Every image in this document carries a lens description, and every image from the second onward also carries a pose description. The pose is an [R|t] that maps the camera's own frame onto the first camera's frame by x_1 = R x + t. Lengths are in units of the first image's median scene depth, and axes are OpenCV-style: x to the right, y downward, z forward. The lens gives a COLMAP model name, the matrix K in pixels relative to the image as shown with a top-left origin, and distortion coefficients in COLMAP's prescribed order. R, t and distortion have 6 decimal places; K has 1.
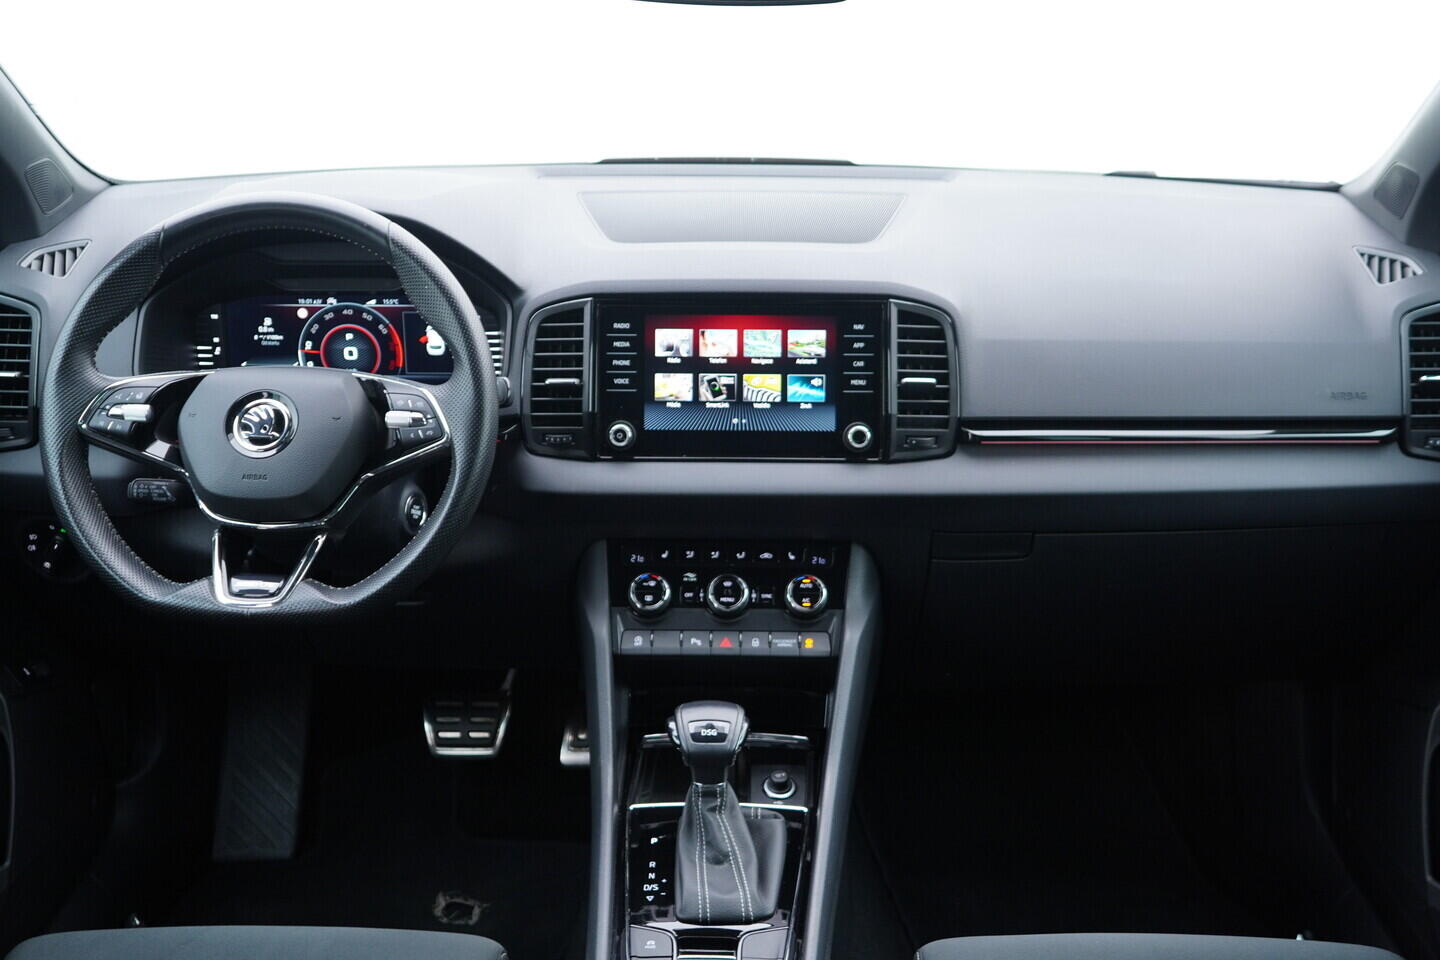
lens RADIAL K [[1488.6, 0, 715.1], [0, 1488.6, 468.4], [0, 0, 1]] dist [0.006666, 0.009812]
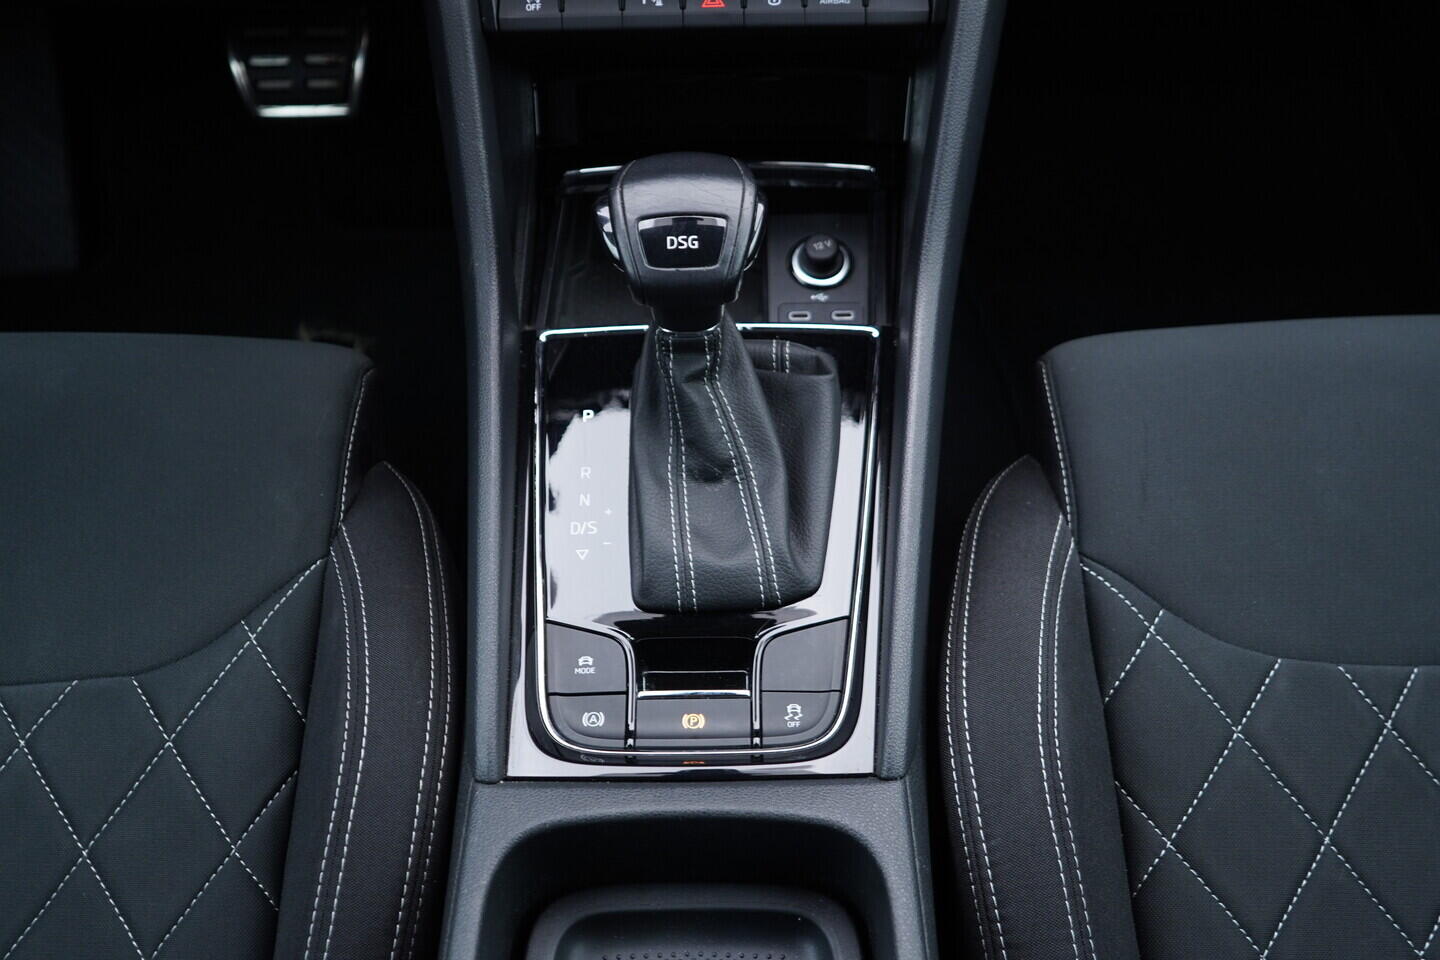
lens RADIAL K [[1506.7, 0, 720.0], [0, 1506.7, 480.0], [0, 0, 1]] dist [0.005740, 0.010750]
pose [[0.999540, -0.030014, -0.004361, 0.006709], [0.027802, 0.849301, 0.527176, -0.008941], [-0.012119, -0.527054, 0.849745, 0.491720]]
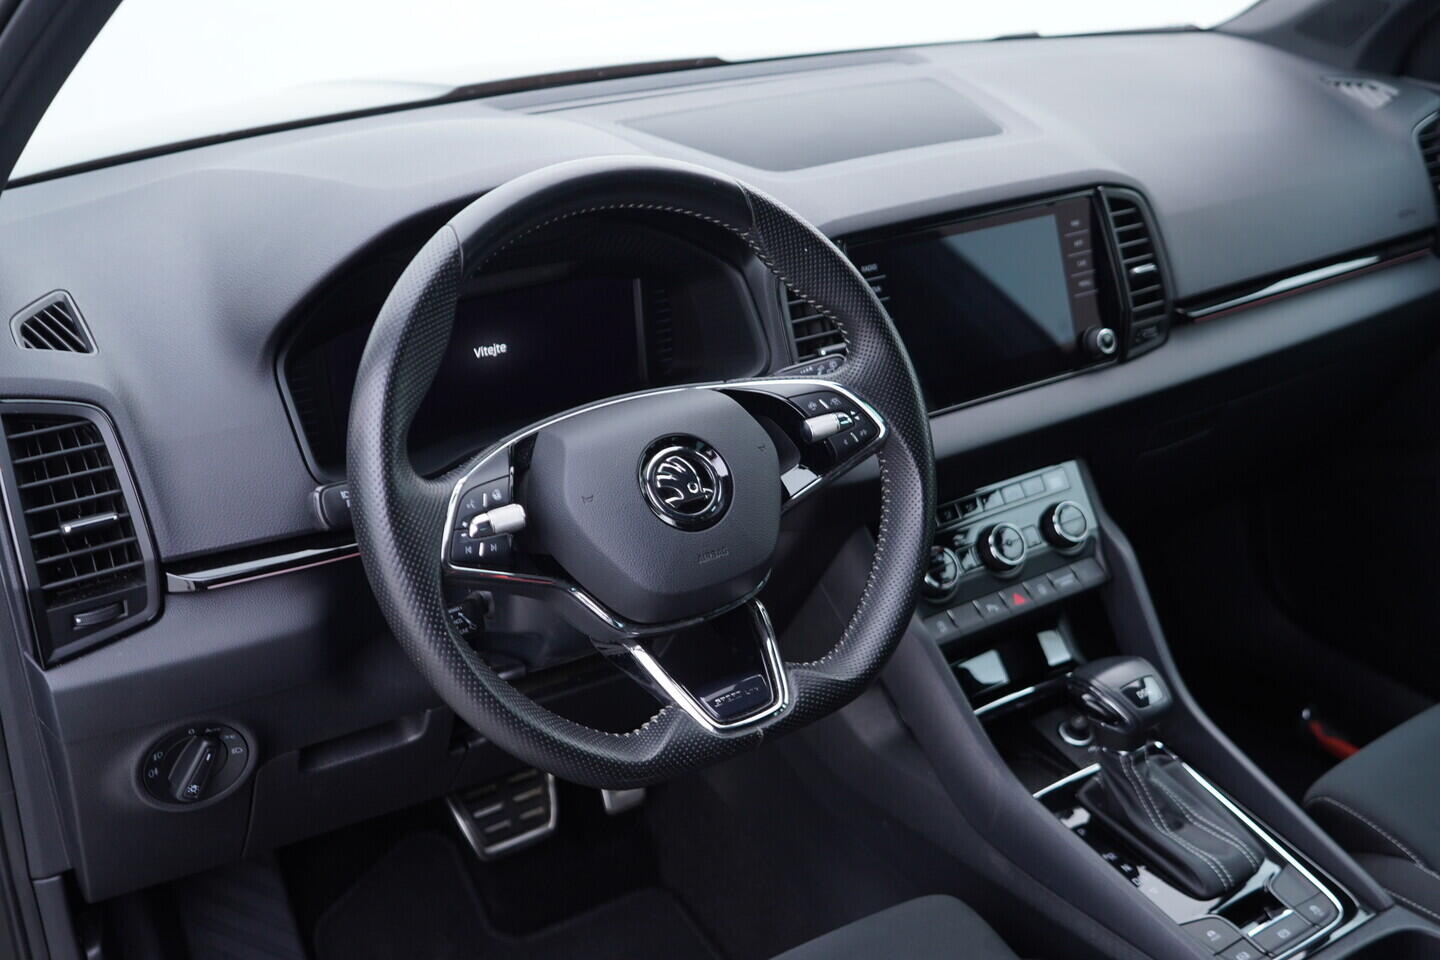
lens RADIAL K [[1498.5, 0, 720.0], [0, 1498.5, 480.0], [0, 0, 1]] dist [0.005238, 0.013024]
pose [[0.825483, -0.248197, 0.506928, -0.566256], [0.212340, 0.968708, 0.128513, -0.103234], [-0.522962, 0.001556, 0.852354, 0.324335]]
